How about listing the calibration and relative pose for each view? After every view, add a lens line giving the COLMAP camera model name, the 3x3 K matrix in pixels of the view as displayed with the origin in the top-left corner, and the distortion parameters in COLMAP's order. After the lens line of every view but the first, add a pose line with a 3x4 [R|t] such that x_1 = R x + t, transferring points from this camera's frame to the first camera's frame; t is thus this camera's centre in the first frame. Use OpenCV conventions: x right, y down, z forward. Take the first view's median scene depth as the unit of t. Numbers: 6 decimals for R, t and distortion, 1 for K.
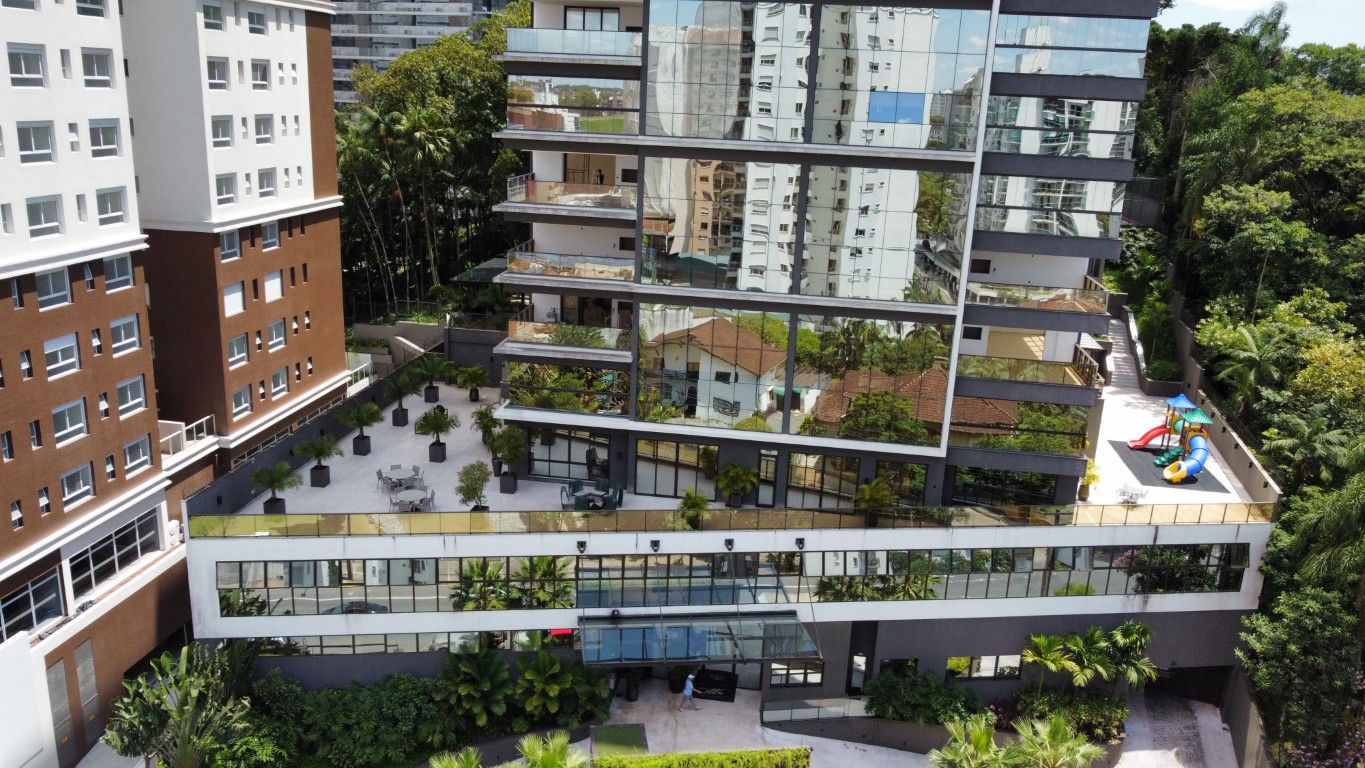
lens RADIAL K [[1048.1, 0, 681.5], [0, 1048.1, 387.3], [0, 0, 1]] dist [-0.002155, -0.004945]
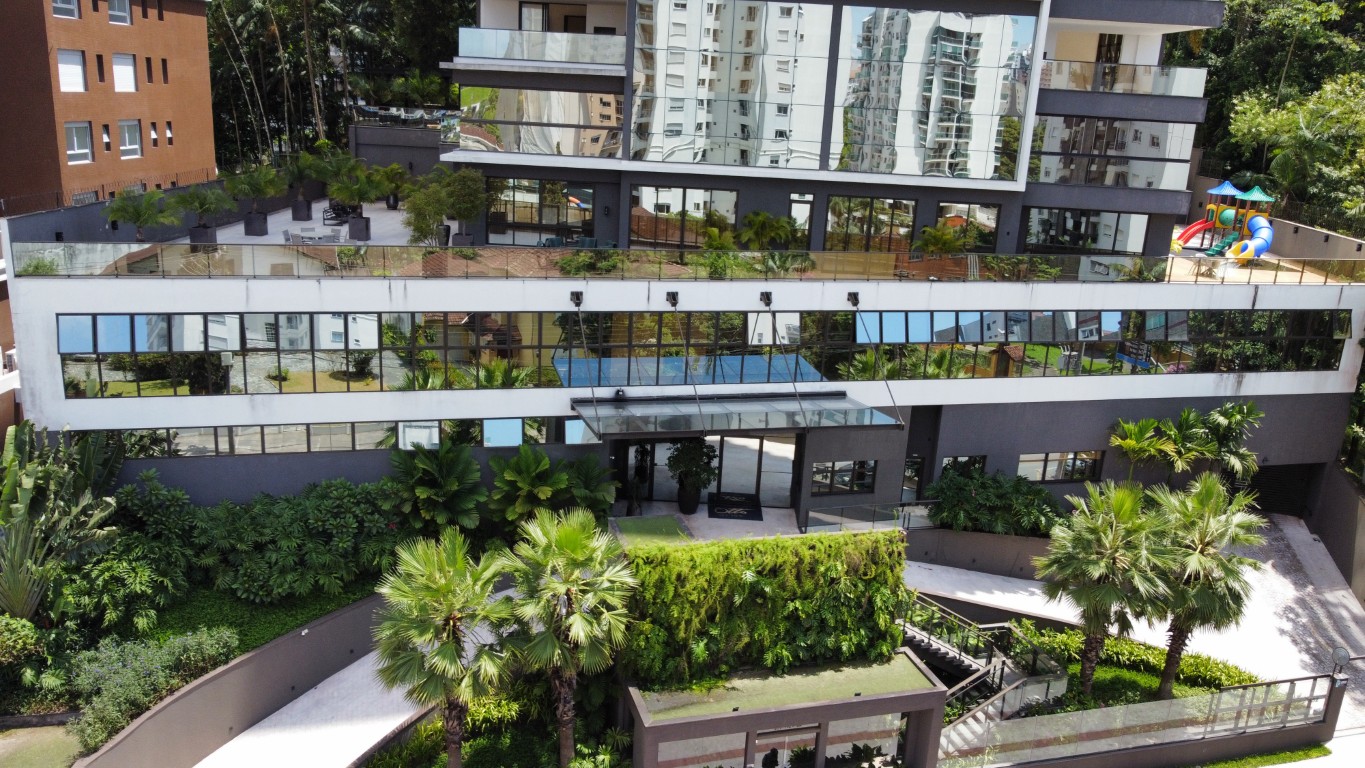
lens RADIAL K [[1048.1, 0, 681.6], [0, 1048.1, 381.0], [0, 0, 1]] dist [-0.002155, -0.004945]
pose [[0.991870, -0.026361, 0.124492, -0.115053], [0.026292, 0.999652, 0.002201, 0.209688], [-0.124506, 0.001090, 0.992218, 0.247538]]
